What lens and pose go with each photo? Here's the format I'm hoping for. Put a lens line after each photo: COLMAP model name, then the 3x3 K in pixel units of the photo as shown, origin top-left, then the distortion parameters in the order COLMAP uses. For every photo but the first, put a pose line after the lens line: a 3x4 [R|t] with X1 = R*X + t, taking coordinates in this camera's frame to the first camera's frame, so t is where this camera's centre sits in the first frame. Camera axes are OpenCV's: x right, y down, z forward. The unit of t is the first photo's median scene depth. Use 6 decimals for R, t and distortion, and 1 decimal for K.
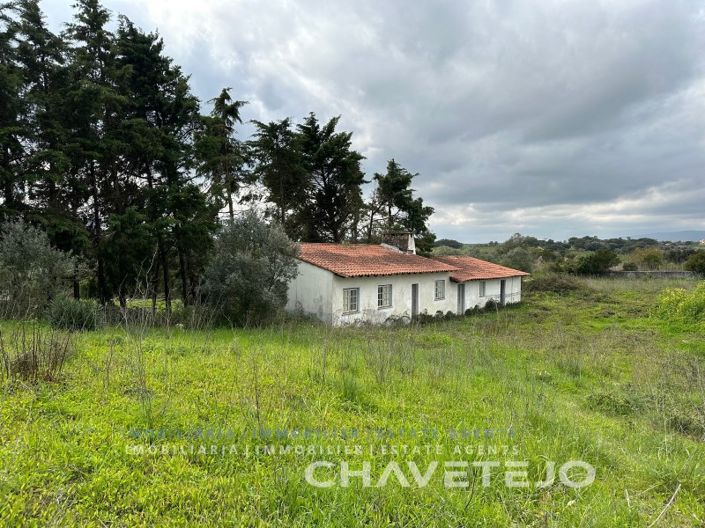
lens RADIAL K [[489.1, 0, 356.1], [0, 489.1, 263.3], [0, 0, 1]] dist [0.133388, -0.191710]
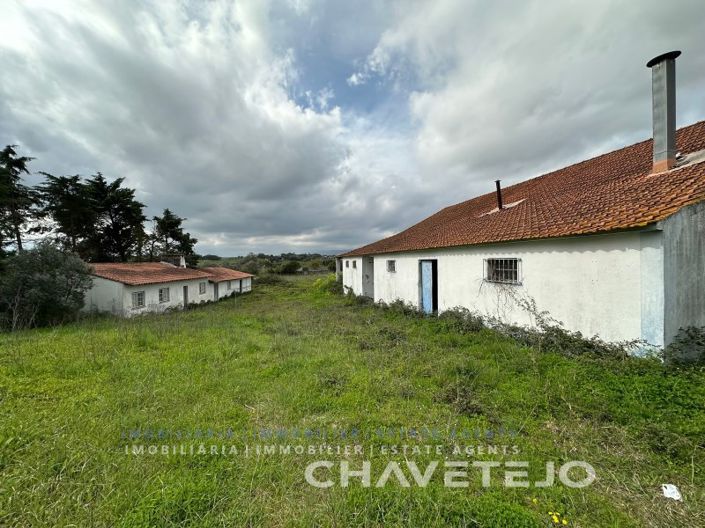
lens RADIAL K [[281.5, 0, 351.1], [0, 281.5, 262.5], [0, 0, 1]] dist [-0.000840, -0.000182]
pose [[0.798771, -0.025105, 0.601111, -0.003259], [0.036502, 0.999311, -0.006768, -0.008784], [-0.600527, 0.027348, 0.799137, -0.095245]]
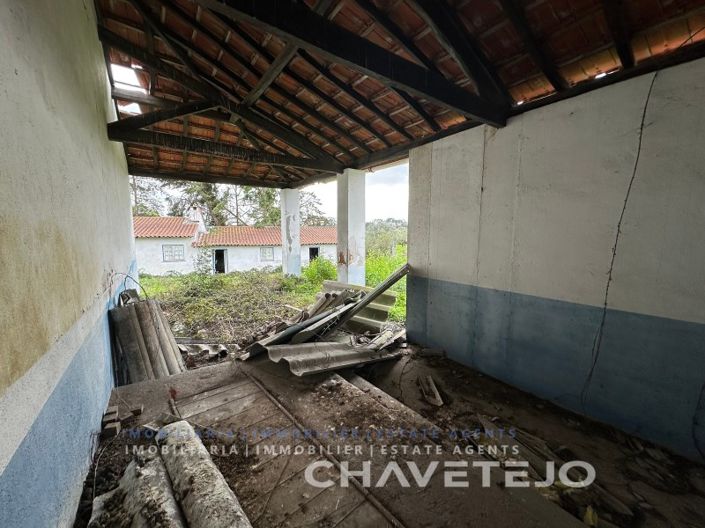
lens RADIAL K [[281.5, 0, 351.1], [0, 281.5, 262.5], [0, 0, 1]] dist [-0.000840, -0.000182]
pose [[0.865388, 0.048210, -0.498778, 0.791194], [-0.004683, 0.996096, 0.088153, 0.013577], [0.501081, -0.073950, 0.862235, 0.570583]]
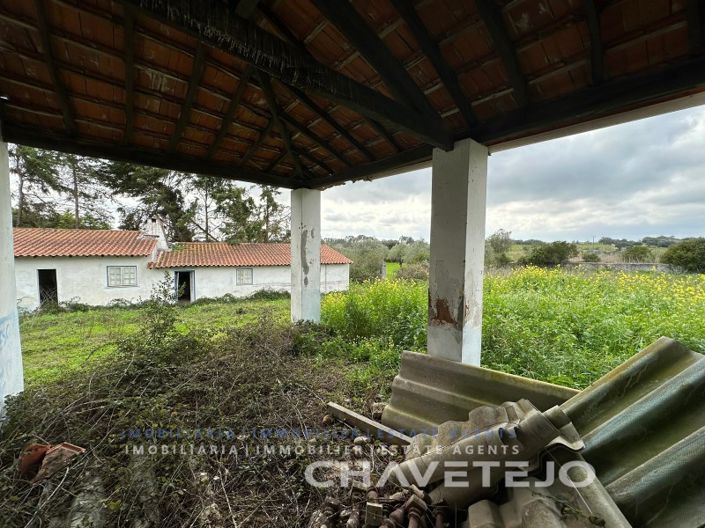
lens RADIAL K [[281.5, 0, 351.1], [0, 281.5, 262.5], [0, 0, 1]] dist [-0.000840, -0.000182]
pose [[0.913045, 0.021415, -0.407296, 0.699664], [-0.010520, 0.999525, 0.028970, 0.007653], [0.407723, -0.022166, 0.912837, 0.629091]]
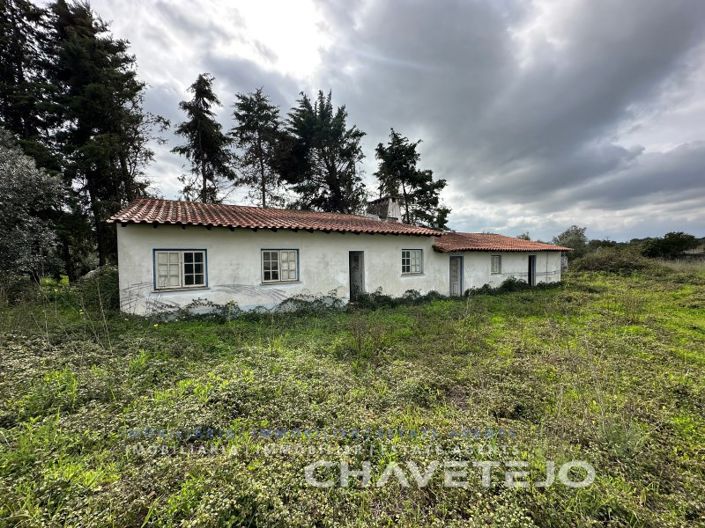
lens RADIAL K [[280.8, 0, 351.6], [0, 280.8, 263.2], [0, 0, 1]] dist [-0.000418, -0.000204]
pose [[0.928740, -0.012928, -0.370506, 0.218871], [0.014124, 0.999900, 0.000516, 0.049165], [0.370462, -0.005712, 0.928830, 0.517103]]
